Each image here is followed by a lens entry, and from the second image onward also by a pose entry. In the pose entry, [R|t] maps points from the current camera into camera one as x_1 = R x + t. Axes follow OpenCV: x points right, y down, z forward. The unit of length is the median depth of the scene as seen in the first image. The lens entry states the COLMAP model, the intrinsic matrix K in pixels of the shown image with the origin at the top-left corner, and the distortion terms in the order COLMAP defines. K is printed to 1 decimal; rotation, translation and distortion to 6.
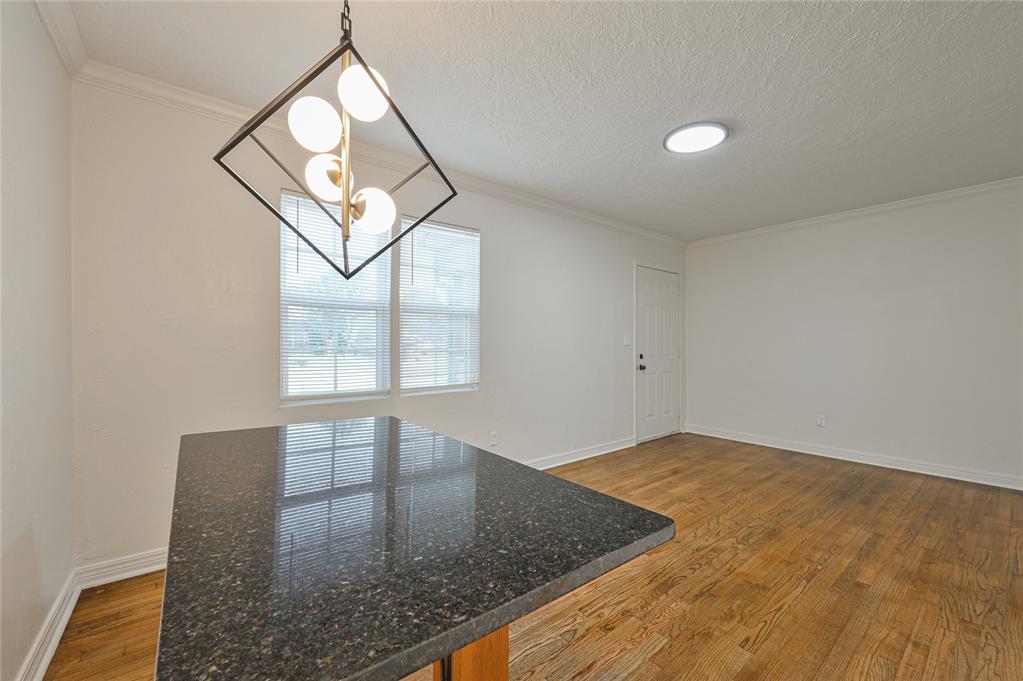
lens RADIAL K [[408.8, 0, 513.9], [0, 408.8, 341.4], [0, 0, 1]] dist [0.001888, 0.000346]
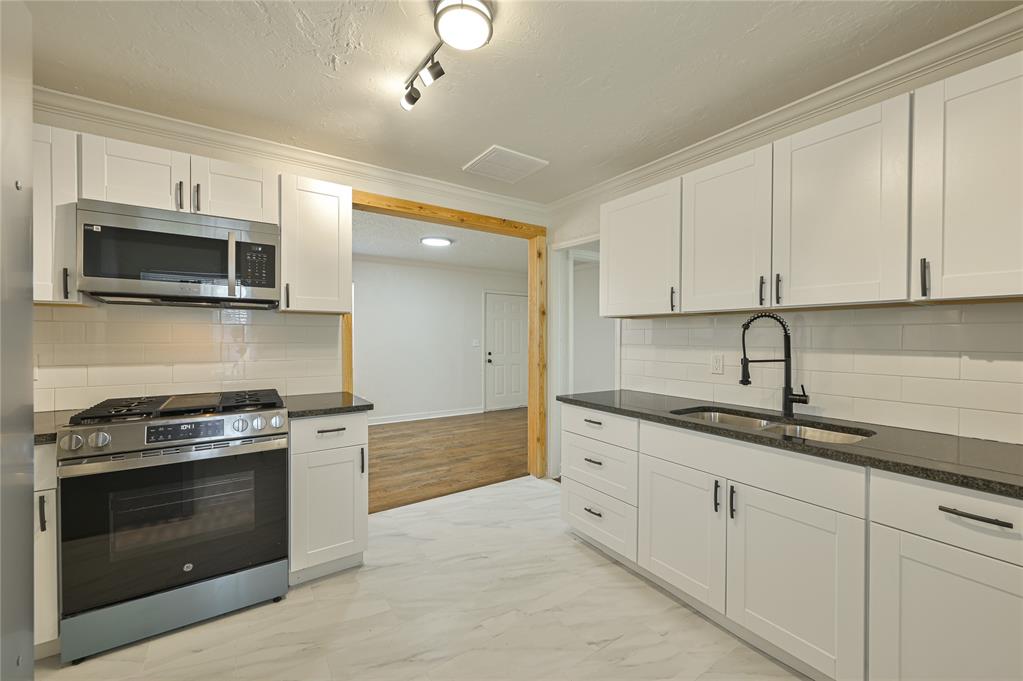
lens RADIAL K [[403.8, 0, 514.3], [0, 403.8, 340.5], [0, 0, 1]] dist [0.002421, 0.000116]
pose [[0.996393, 0.002949, -0.084809, 0.788170], [-0.001985, 0.999932, 0.011453, -0.042536], [0.084837, -0.011243, 0.996331, -0.701409]]
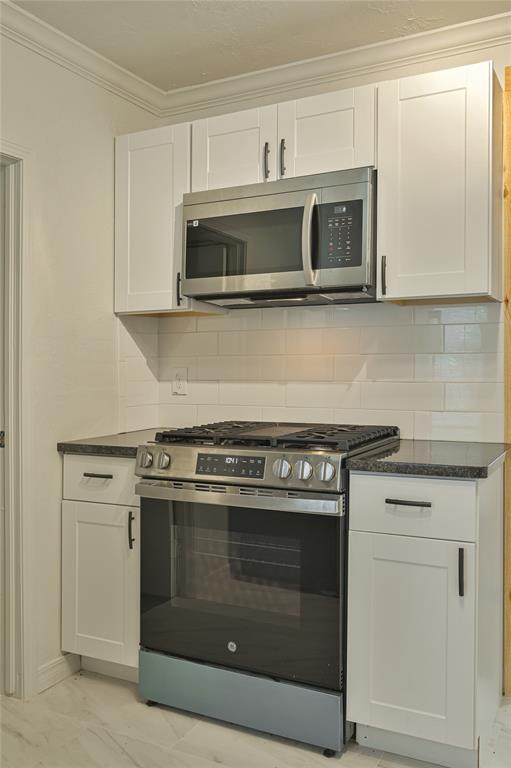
lens RADIAL K [[711.8, 0, 255.1], [0, 711.8, 346.4], [0, 0, 1]] dist [-0.007412, 0.021816]
pose [[0.387244, -0.029690, -0.921499, 0.986031], [0.009167, 0.999556, -0.028353, -0.015148], [0.921932, 0.002532, 0.387344, -0.459430]]
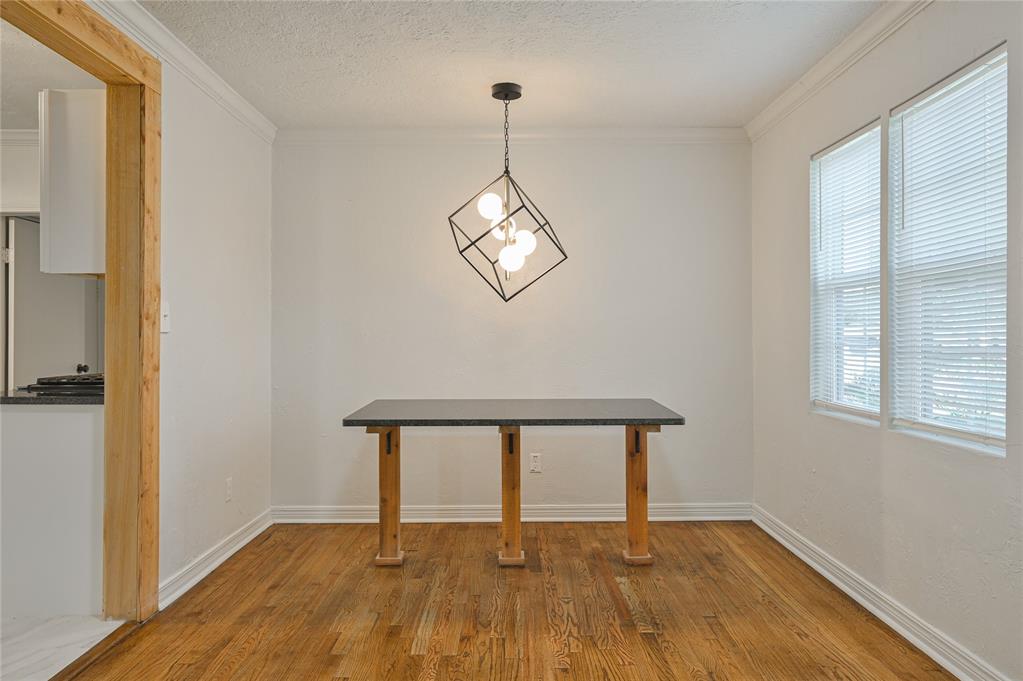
lens RADIAL K [[710.9, 0, 516.2], [0, 710.9, 334.4], [0, 0, 1]] dist [-0.003187, -0.000712]
pose [[-0.620523, -0.001885, -0.784186, 0.756402], [0.004775, 0.999969, -0.006182, 0.003757], [0.784174, -0.007581, -0.620495, 1.108391]]
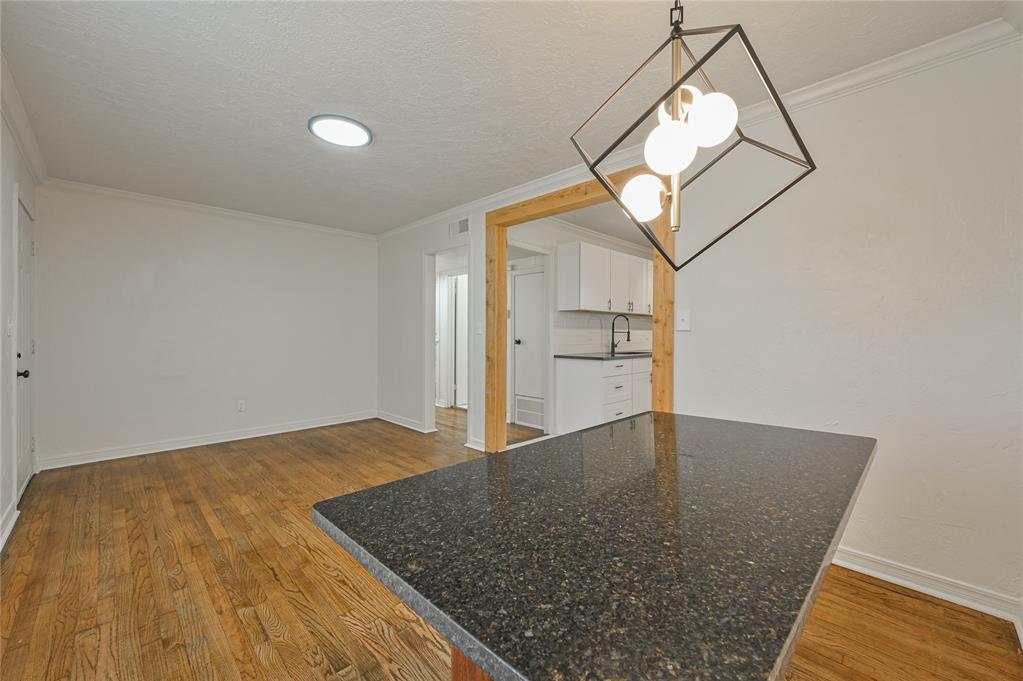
lens RADIAL K [[409.4, 0, 515.9], [0, 409.4, 330.5], [0, 0, 1]] dist [0.001408, 0.000157]
pose [[-0.110338, 0.003628, 0.993888, -0.500163], [-0.008005, 0.999958, -0.004539, -0.001189], [-0.993862, -0.008457, -0.110304, 0.553619]]
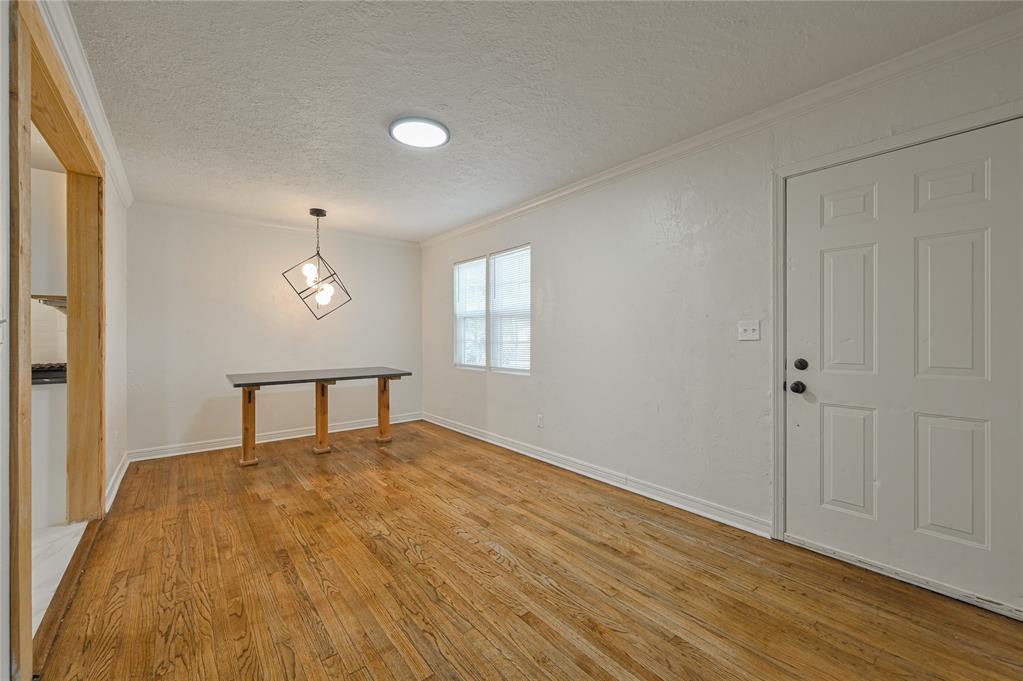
lens RADIAL K [[405.9, 0, 513.3], [0, 405.9, 334.8], [0, 0, 1]] dist [-0.000984, -0.000059]
pose [[0.005220, -0.004480, -0.999976, 1.164818], [0.008412, 0.999955, -0.004436, 0.002660], [0.999951, -0.008389, 0.005258, 0.993793]]
